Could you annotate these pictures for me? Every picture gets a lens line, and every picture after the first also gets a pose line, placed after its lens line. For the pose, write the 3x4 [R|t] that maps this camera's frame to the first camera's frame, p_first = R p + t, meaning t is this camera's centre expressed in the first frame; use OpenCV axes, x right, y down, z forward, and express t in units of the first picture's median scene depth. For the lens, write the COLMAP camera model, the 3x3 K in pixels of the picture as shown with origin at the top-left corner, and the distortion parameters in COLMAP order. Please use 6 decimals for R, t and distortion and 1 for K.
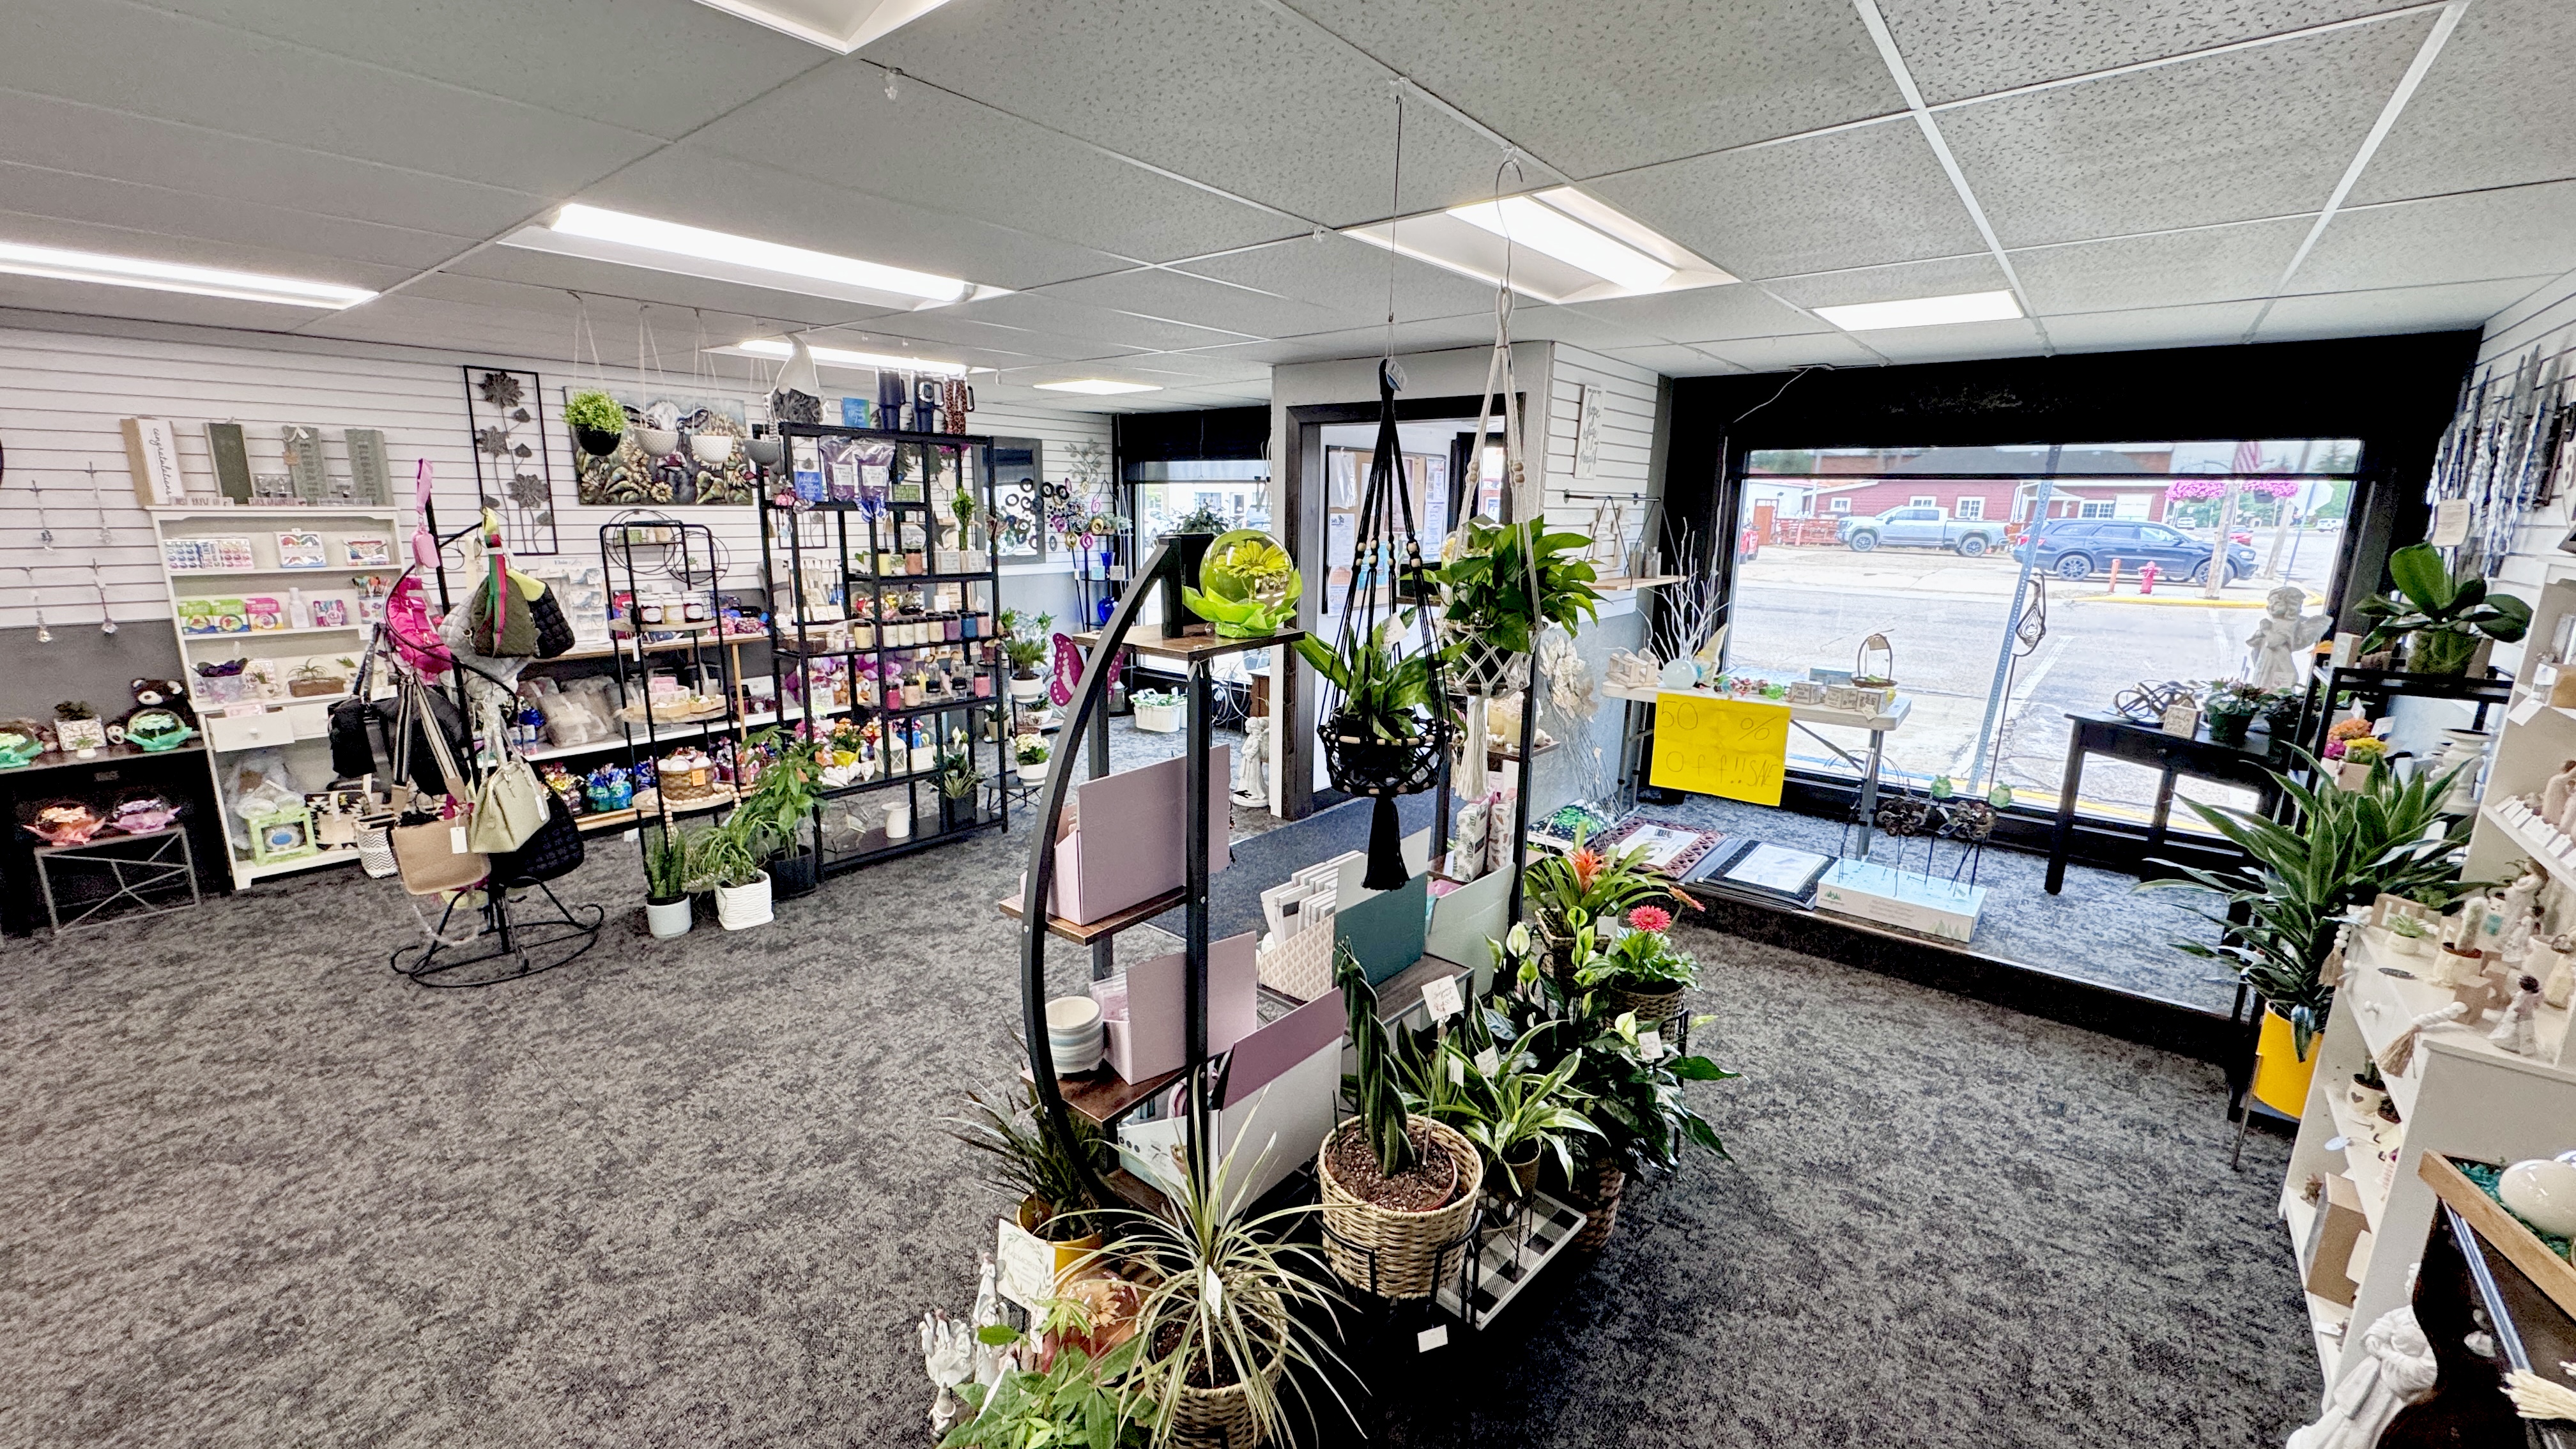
lens RADIAL K [[1027.7, 0, 1286.9], [0, 1027.7, 724.2], [0, 0, 1]] dist [0.001079, -0.000059]
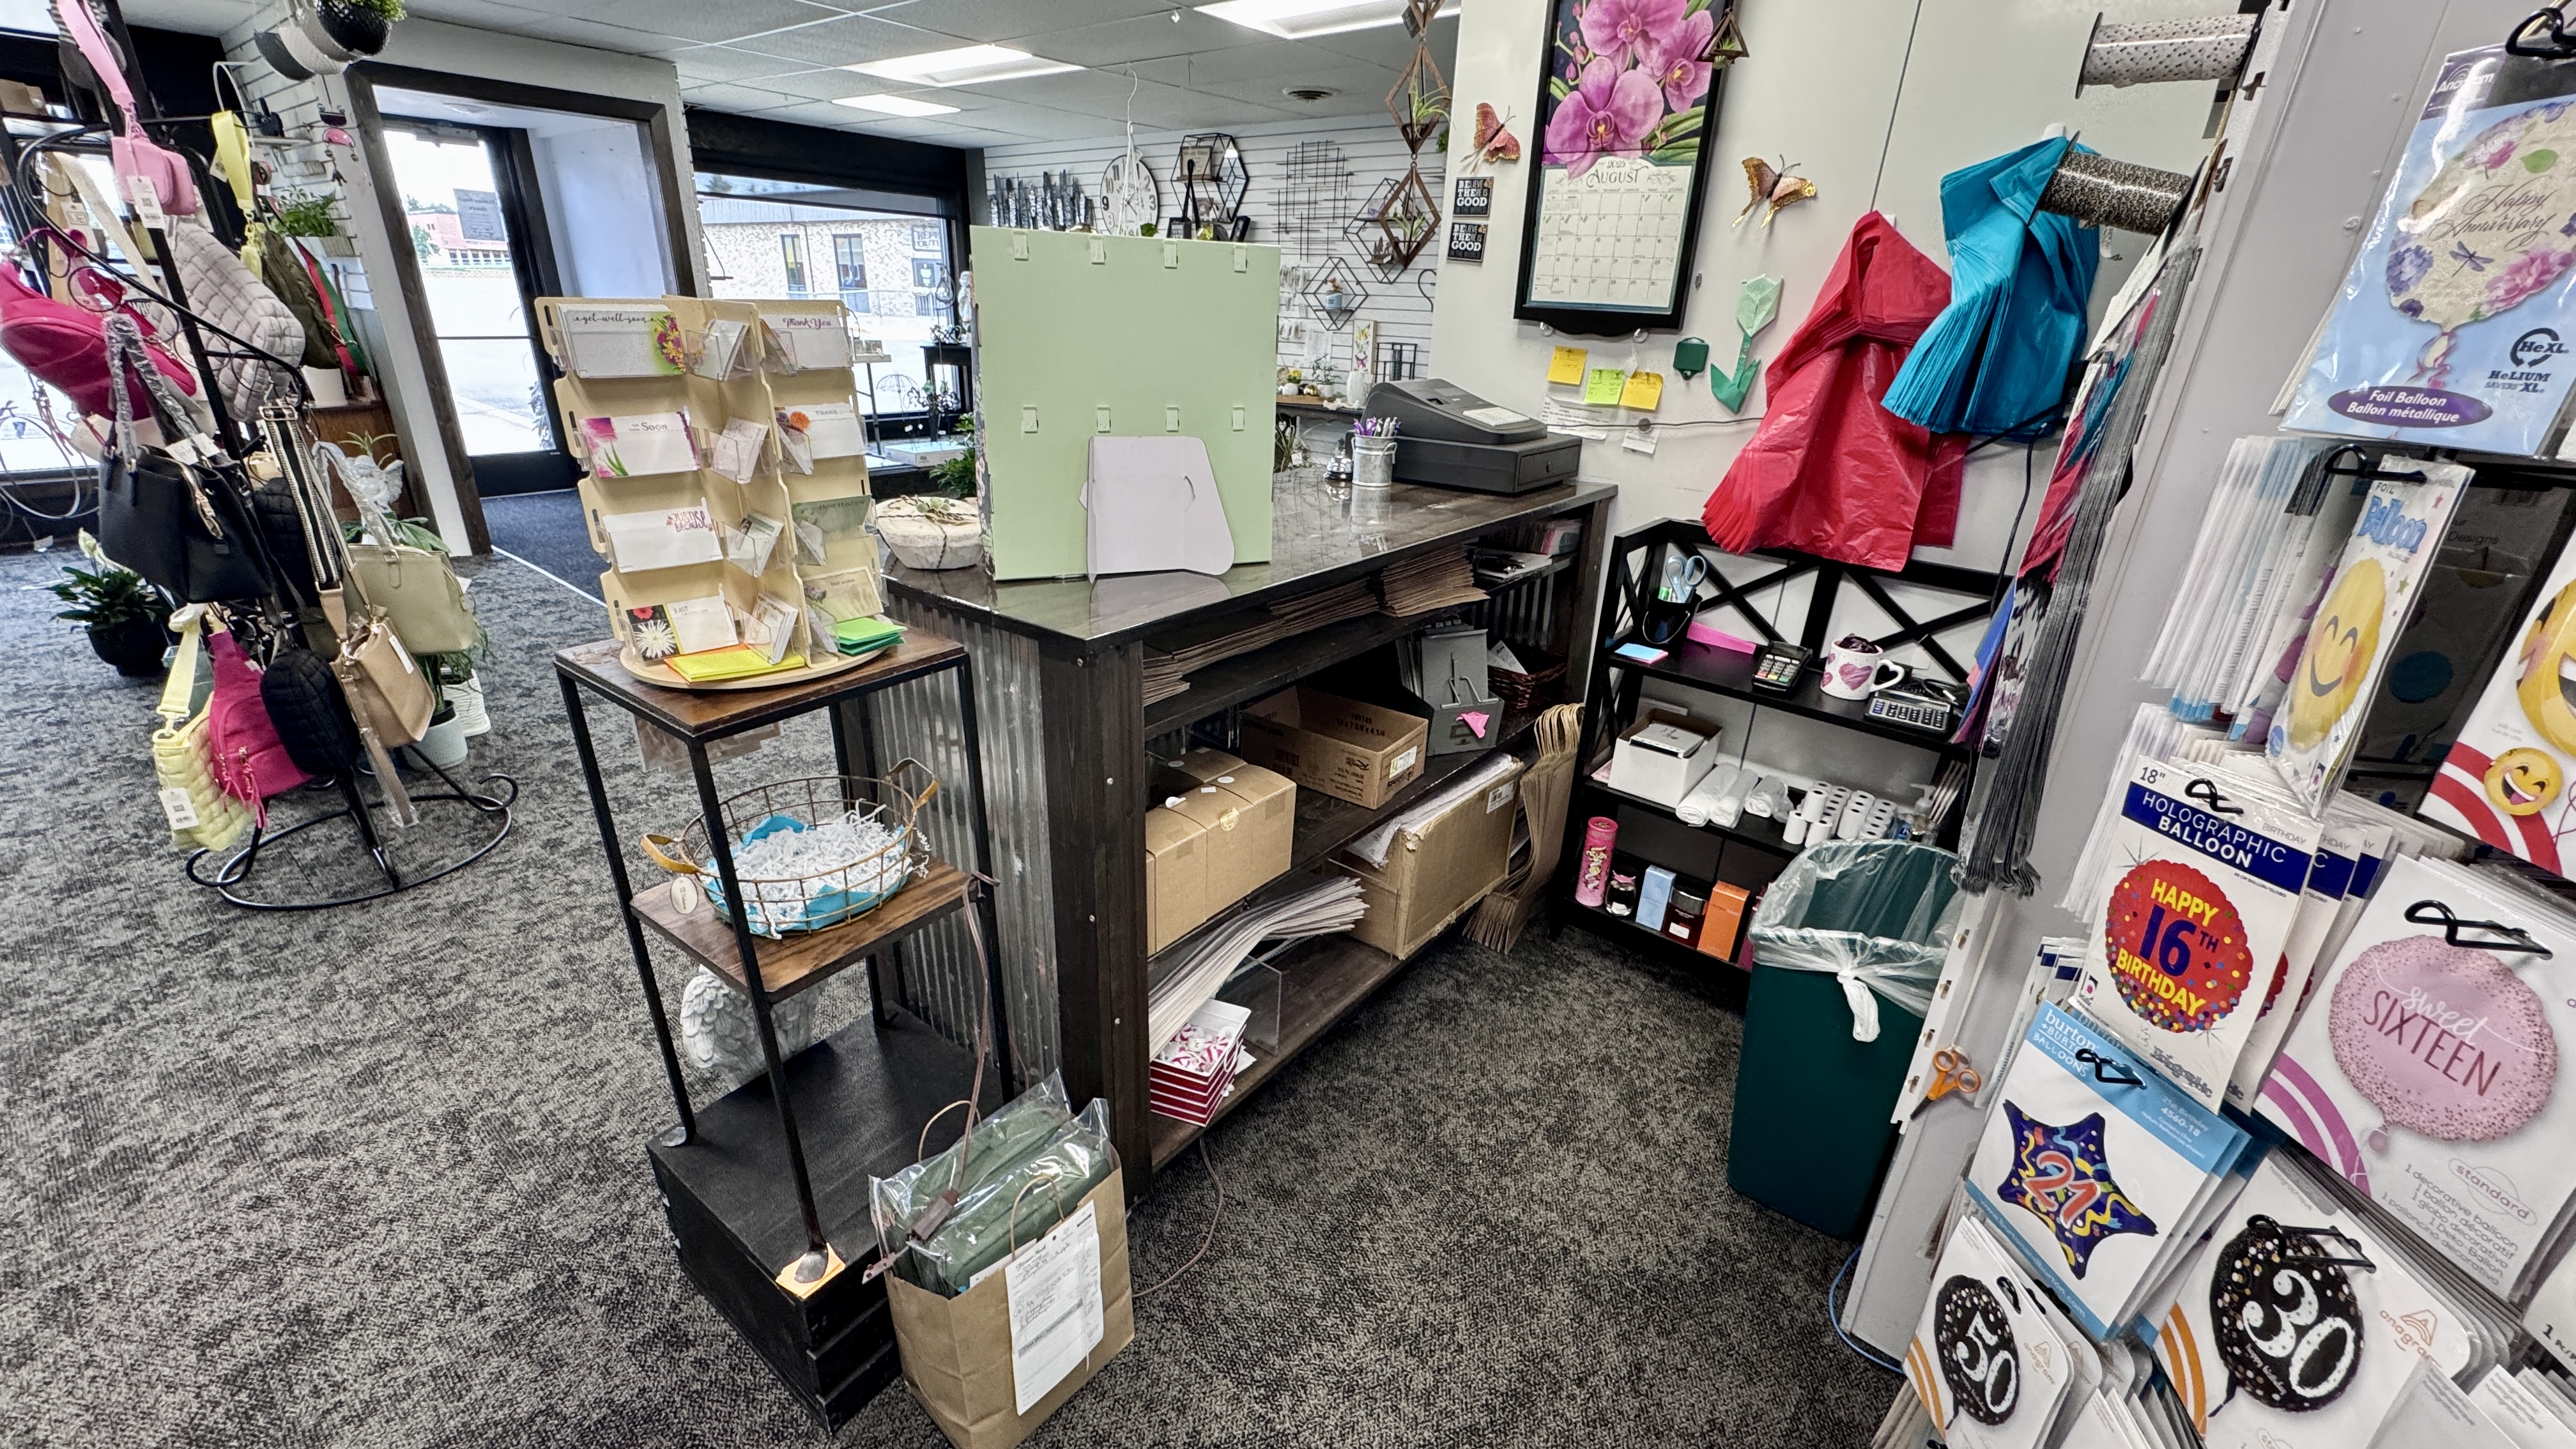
lens RADIAL K [[1027.7, 0, 1286.9], [0, 1027.7, 724.2], [0, 0, 1]] dist [0.001079, -0.000059]
pose [[-0.016027, -0.394540, 0.918739, -1.265776], [0.178964, 0.902887, 0.390855, -0.000985], [-0.983725, 0.170686, 0.056138, 0.356237]]
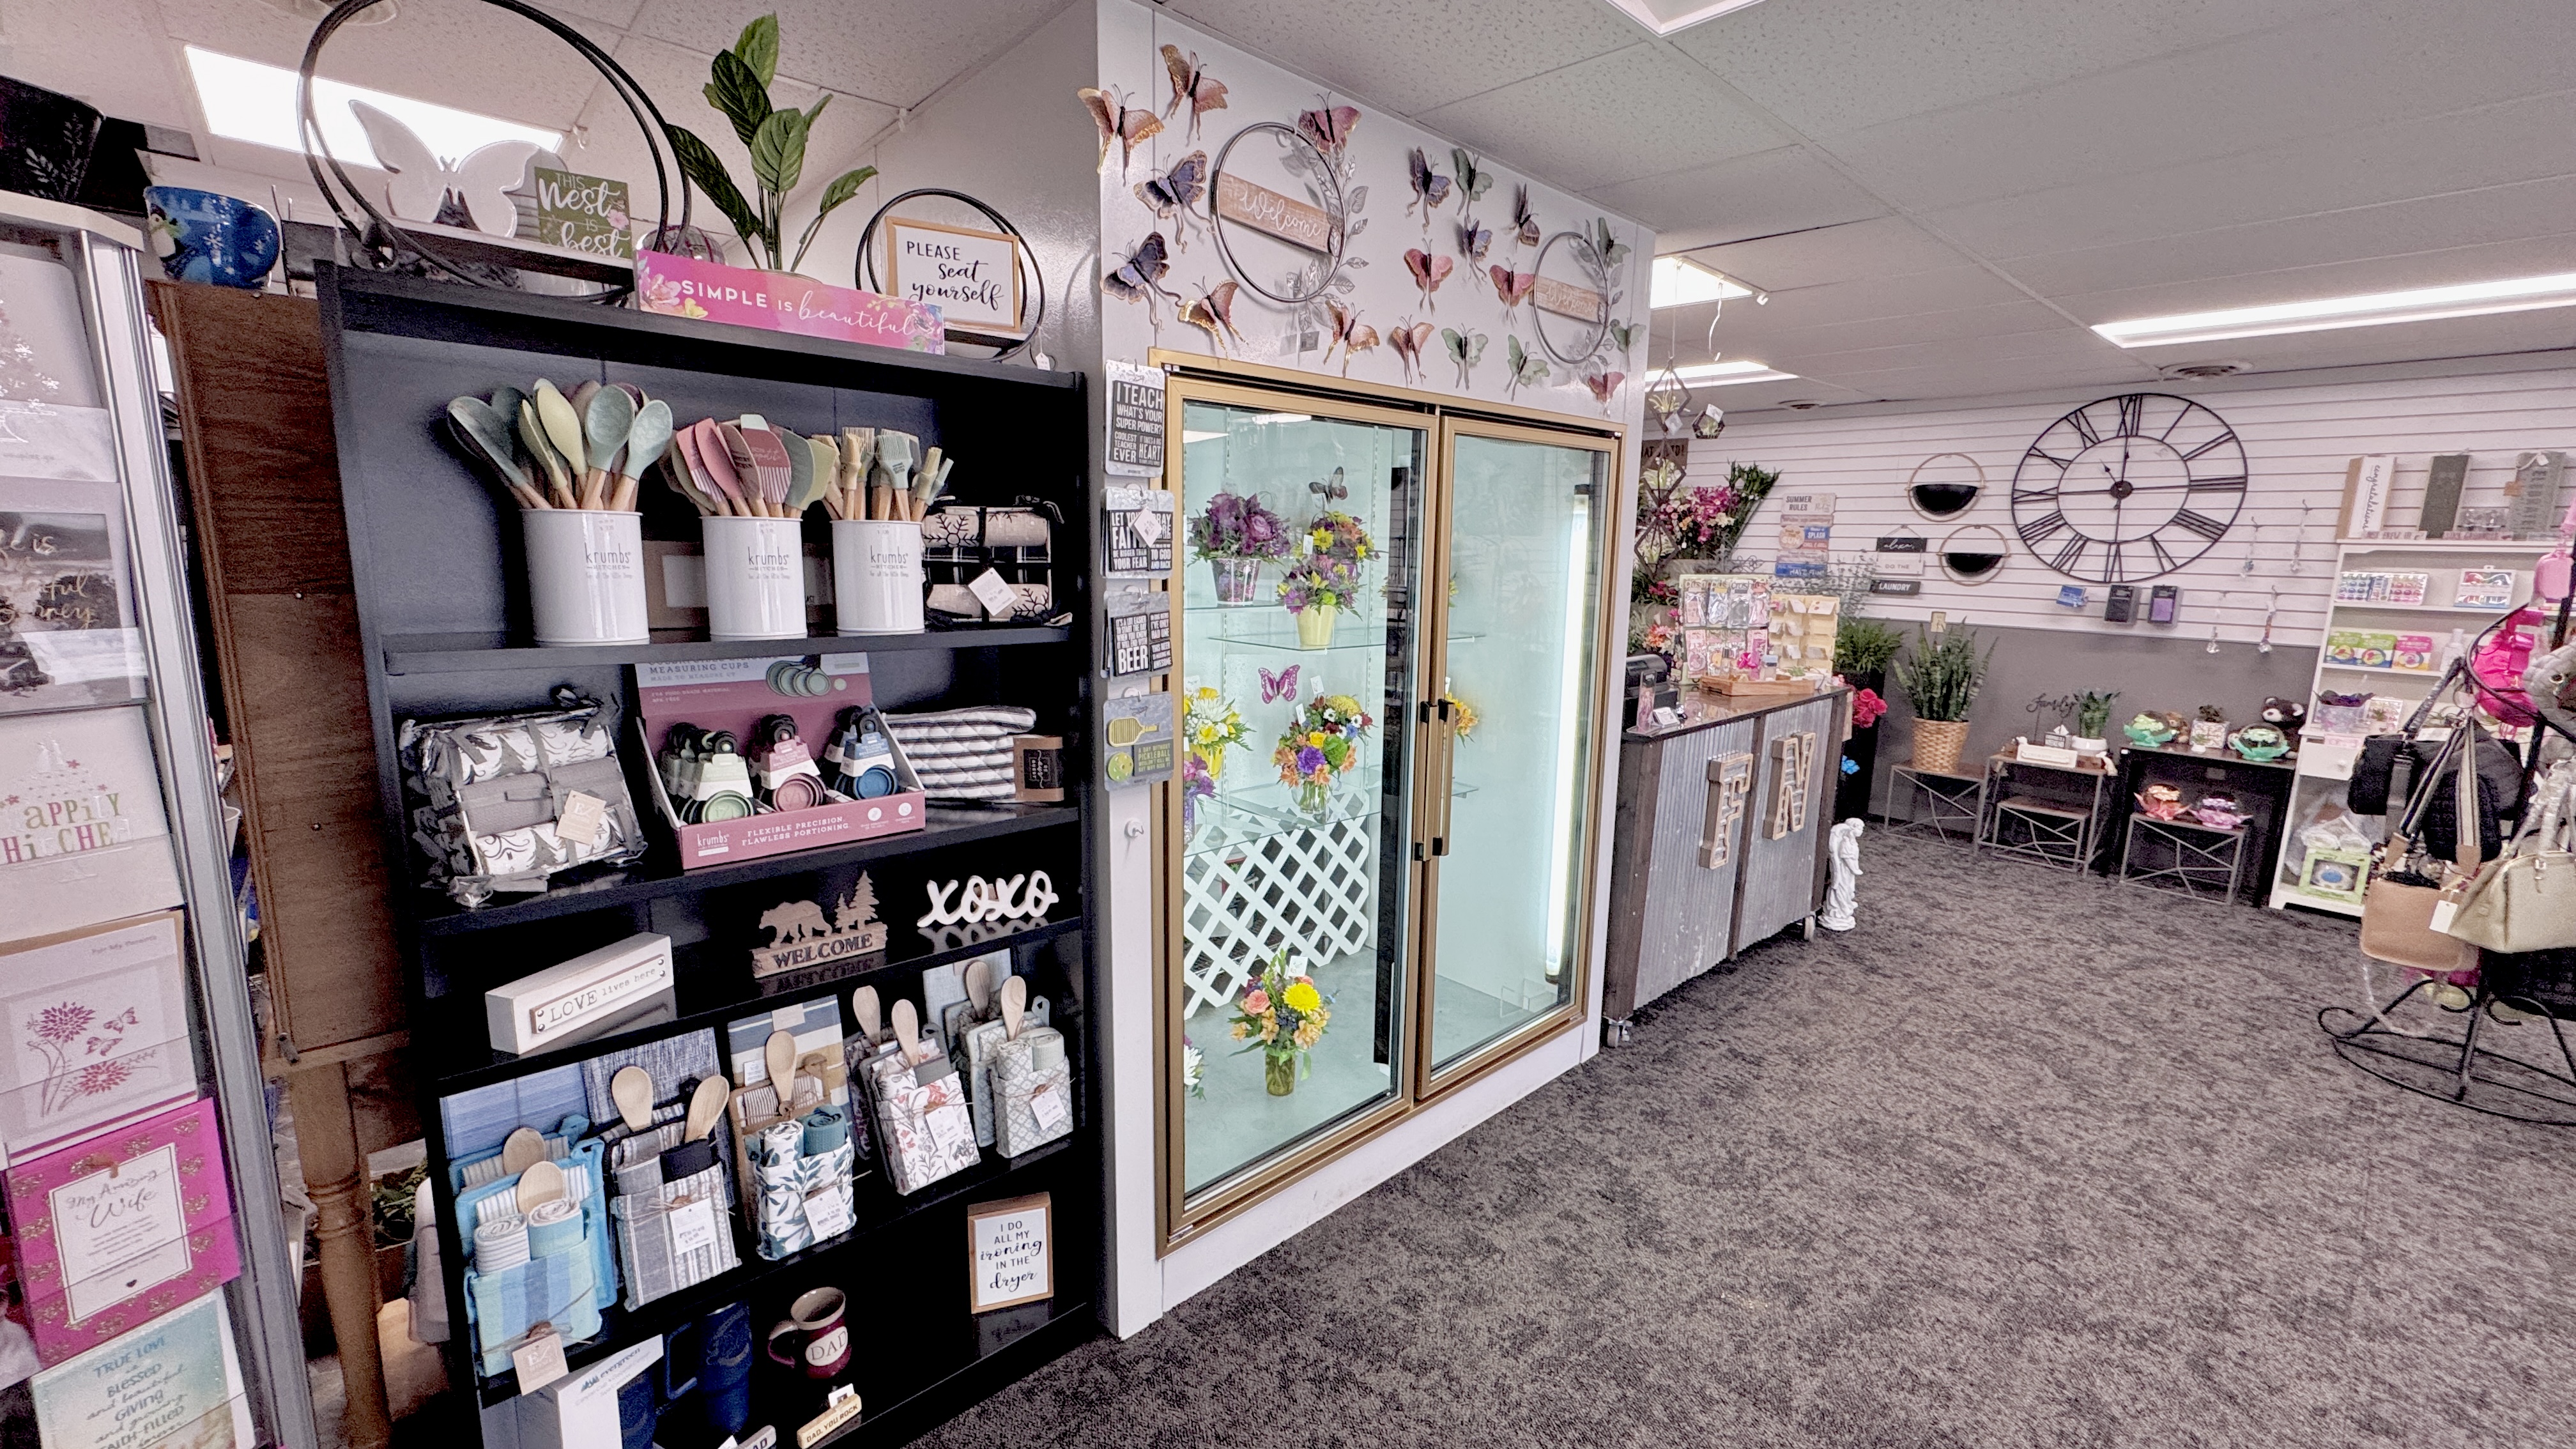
lens RADIAL K [[1027.7, 0, 1286.9], [0, 1027.7, 724.2], [0, 0, 1]] dist [0.001079, -0.000059]
pose [[-0.149480, 0.159314, -0.975846, 0.119886], [-0.230478, 0.954133, 0.191074, 0.016907], [0.961528, 0.253473, -0.105906, 0.119478]]
